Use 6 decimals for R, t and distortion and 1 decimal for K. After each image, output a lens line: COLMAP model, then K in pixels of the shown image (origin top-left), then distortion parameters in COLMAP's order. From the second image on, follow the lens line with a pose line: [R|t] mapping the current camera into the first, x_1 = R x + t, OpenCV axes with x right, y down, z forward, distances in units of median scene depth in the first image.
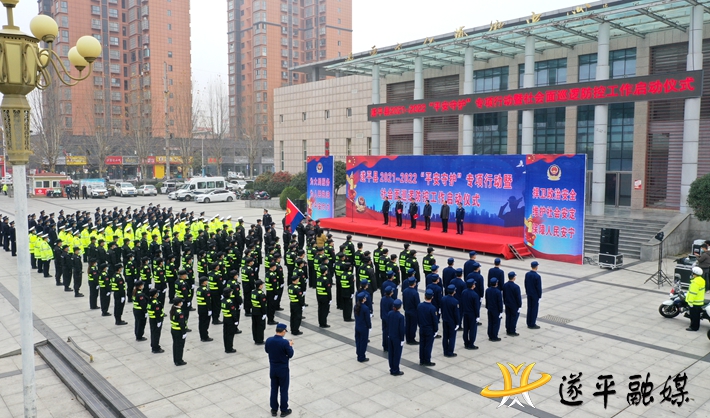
lens RADIAL K [[562.3, 0, 355.0], [0, 562.3, 209.0], [0, 0, 1]] dist [0.003472, 0.000653]
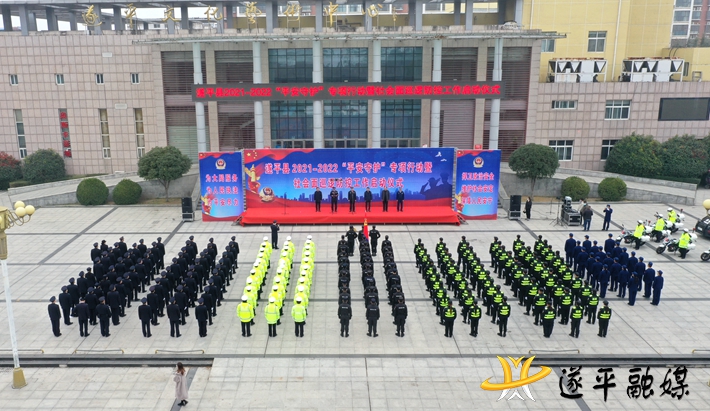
lens RADIAL K [[617.1, 0, 355.0], [0, 617.1, 205.5], [0, 0, 1]] dist [0.003014, 0.005535]
pose [[0.667960, -0.178474, 0.722479, -0.842856], [0.076521, 0.982143, 0.171872, -0.204390], [-0.740253, -0.059519, 0.669689, 0.112069]]
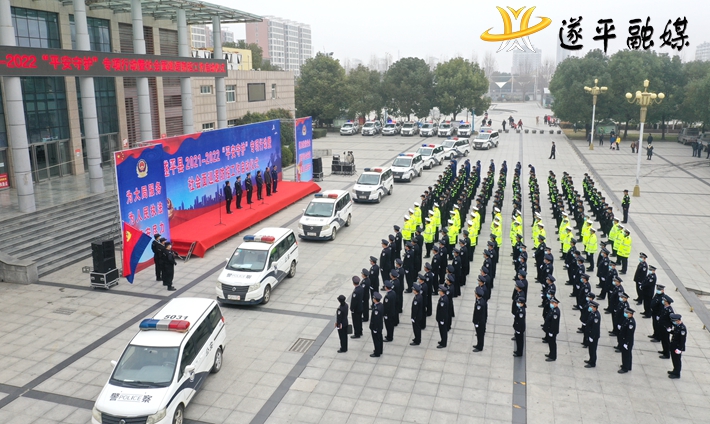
lens RADIAL K [[544.1, 0, 355.0], [0, 544.1, 212.0], [0, 0, 1]] dist [-0.002442, -0.000188]
pose [[-0.540466, -0.185715, 0.820614, -0.780100], [0.092799, 0.956226, 0.277525, -0.198630], [-0.836233, 0.226145, -0.499573, 1.330888]]
